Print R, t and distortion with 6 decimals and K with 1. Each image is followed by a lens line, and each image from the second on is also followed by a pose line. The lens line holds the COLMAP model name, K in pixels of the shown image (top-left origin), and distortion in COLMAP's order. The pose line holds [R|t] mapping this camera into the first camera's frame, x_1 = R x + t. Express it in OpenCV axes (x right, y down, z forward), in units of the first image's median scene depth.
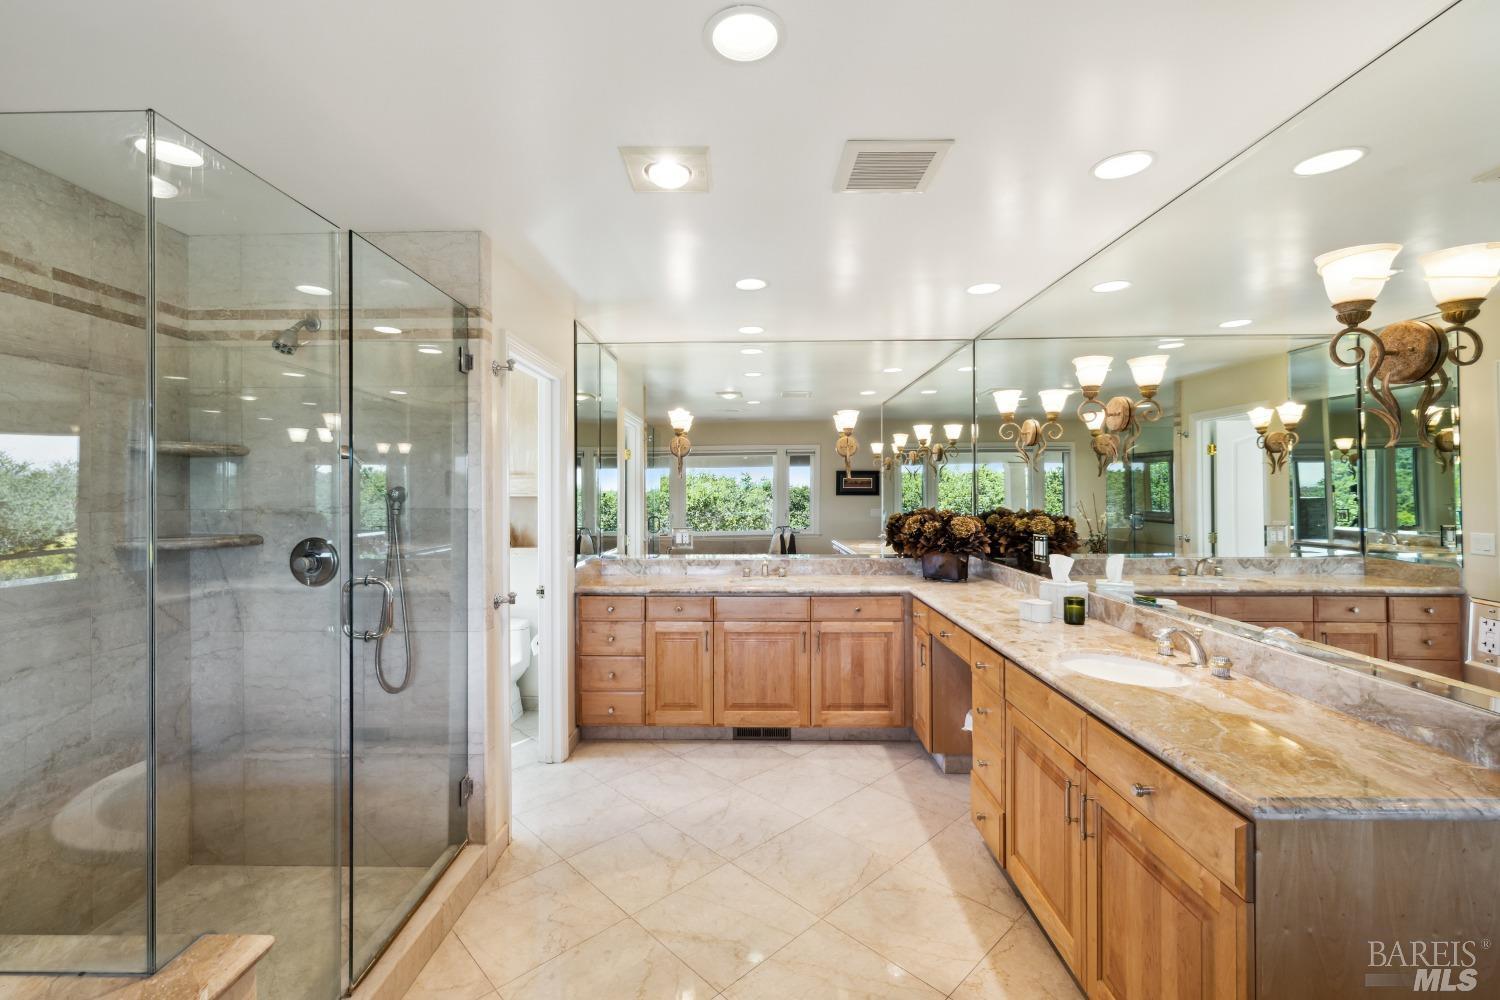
lens RADIAL K [[637.4, 0, 746.4], [0, 637.4, 493.6], [0, 0, 1]] dist [-0.000099, -0.000078]
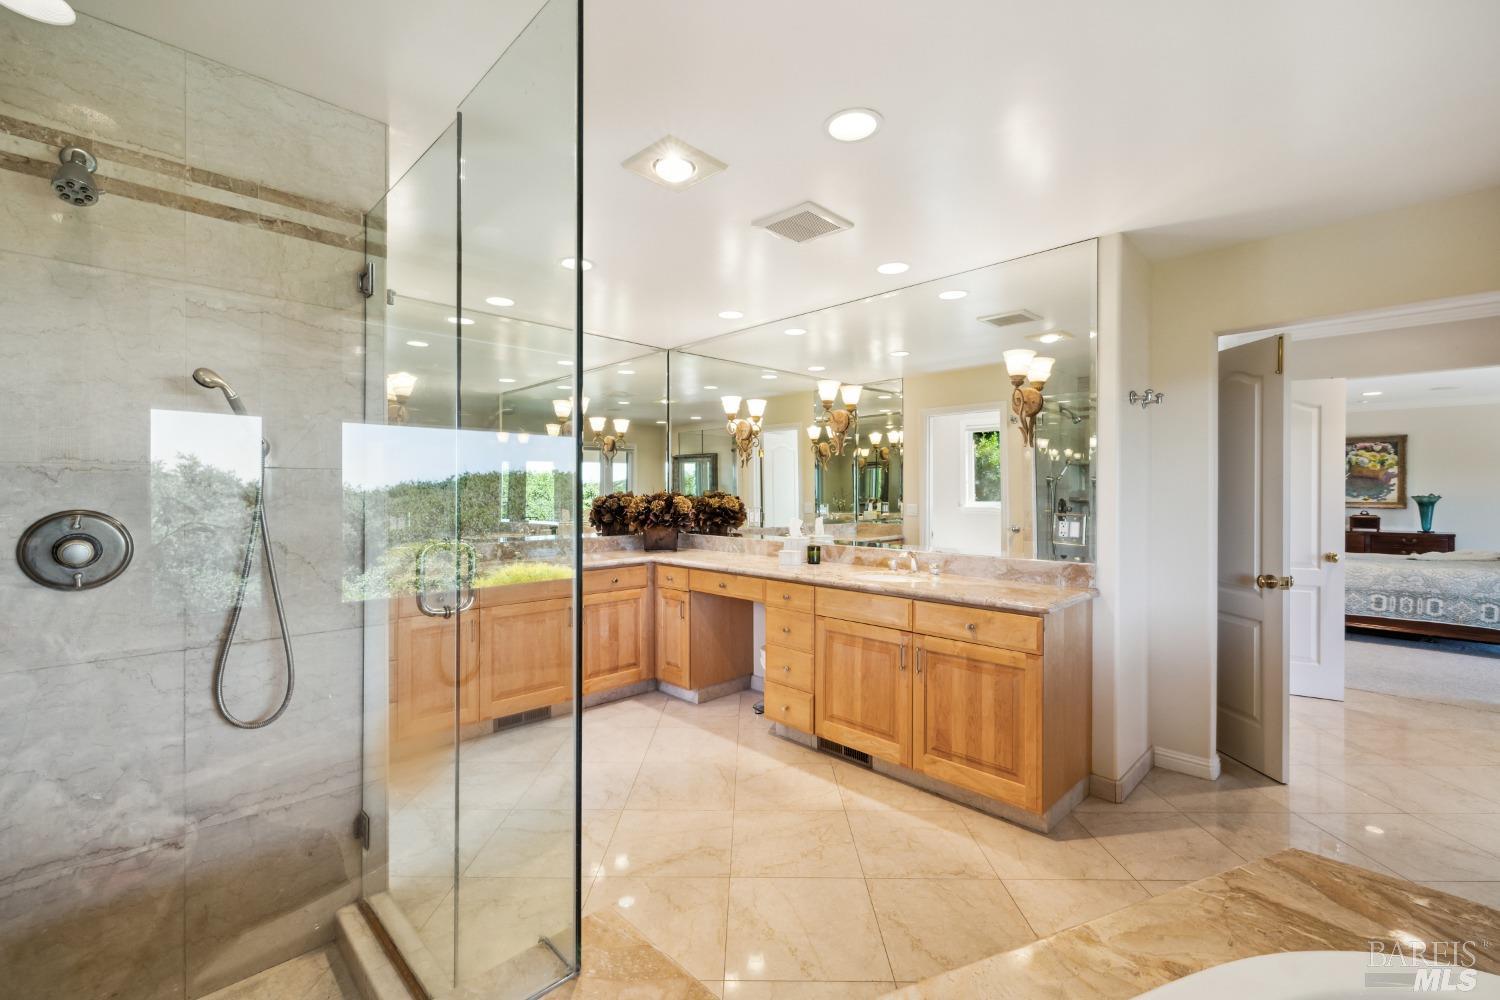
lens RADIAL K [[637.4, 0, 747.6], [0, 637.4, 495.6], [0, 0, 1]] dist [-0.000099, -0.000078]
pose [[0.693098, 0.001478, 0.720842, -0.454153], [-0.000985, 0.999999, -0.001104, 0.037164], [-0.720843, 0.000055, 0.693099, 0.078045]]
